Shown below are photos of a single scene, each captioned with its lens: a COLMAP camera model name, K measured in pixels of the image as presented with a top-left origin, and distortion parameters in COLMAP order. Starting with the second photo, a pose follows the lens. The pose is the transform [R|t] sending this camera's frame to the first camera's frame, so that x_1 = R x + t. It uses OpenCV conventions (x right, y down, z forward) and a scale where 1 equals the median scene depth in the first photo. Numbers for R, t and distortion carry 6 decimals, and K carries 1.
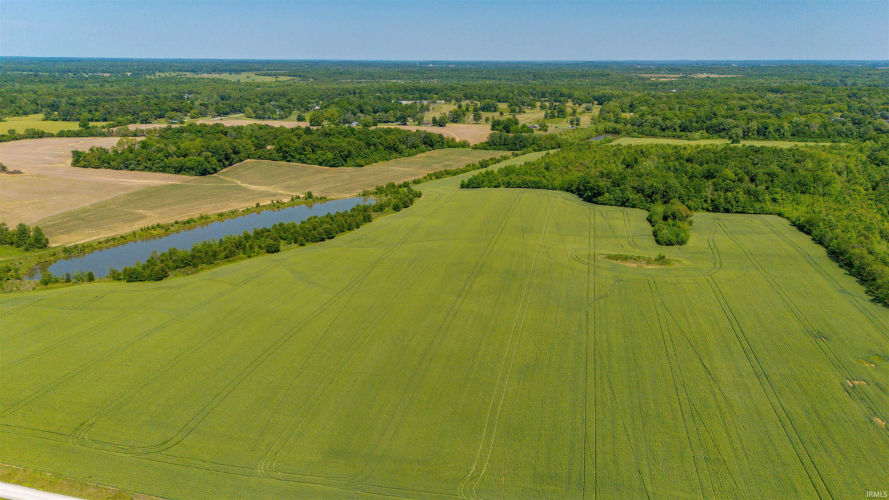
lens RADIAL K [[654.3, 0, 447.8], [0, 654.3, 248.4], [0, 0, 1]] dist [0.082008, -0.087893]
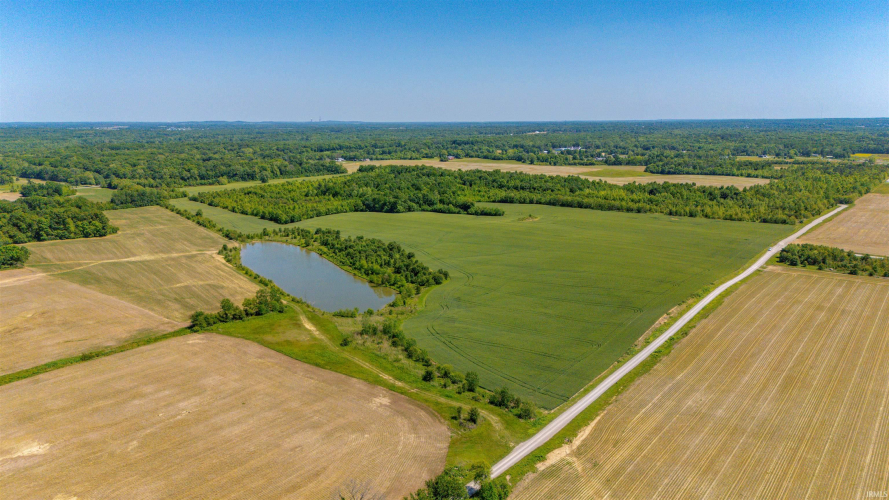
lens RADIAL K [[651.5, 0, 447.6], [0, 651.5, 253.0], [0, 0, 1]] dist [0.083759, -0.089953]
pose [[0.406534, -0.189351, 0.893799, -0.773152], [0.260481, 0.961707, 0.085261, -0.055387], [-0.875717, 0.198156, 0.440288, 0.193814]]
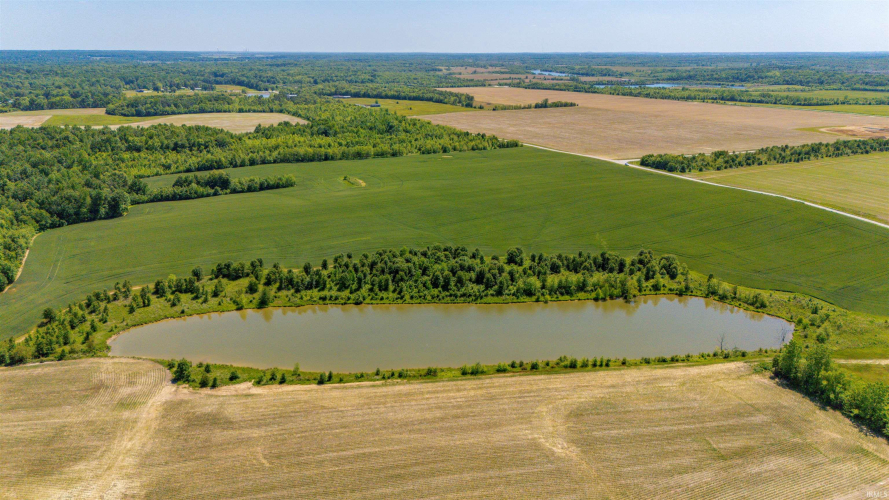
lens RADIAL K [[651.5, 0, 447.6], [0, 651.5, 253.0], [0, 0, 1]] dist [0.083759, -0.089953]
pose [[-0.639525, -0.231680, 0.733030, -0.463061], [0.210090, 0.864544, 0.456537, -0.228869], [-0.739507, 0.445969, -0.504224, 0.824618]]
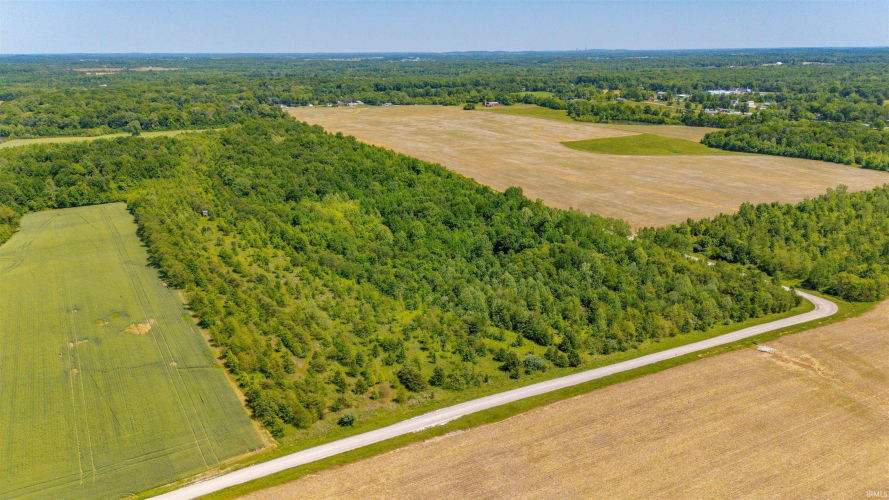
lens RADIAL K [[654.3, 0, 447.8], [0, 654.3, 248.4], [0, 0, 1]] dist [0.082008, -0.087893]
pose [[0.733450, -0.206088, 0.647749, 0.119394], [0.199788, 0.976200, 0.084367, 0.023862], [-0.649720, 0.067533, 0.757168, -0.080770]]
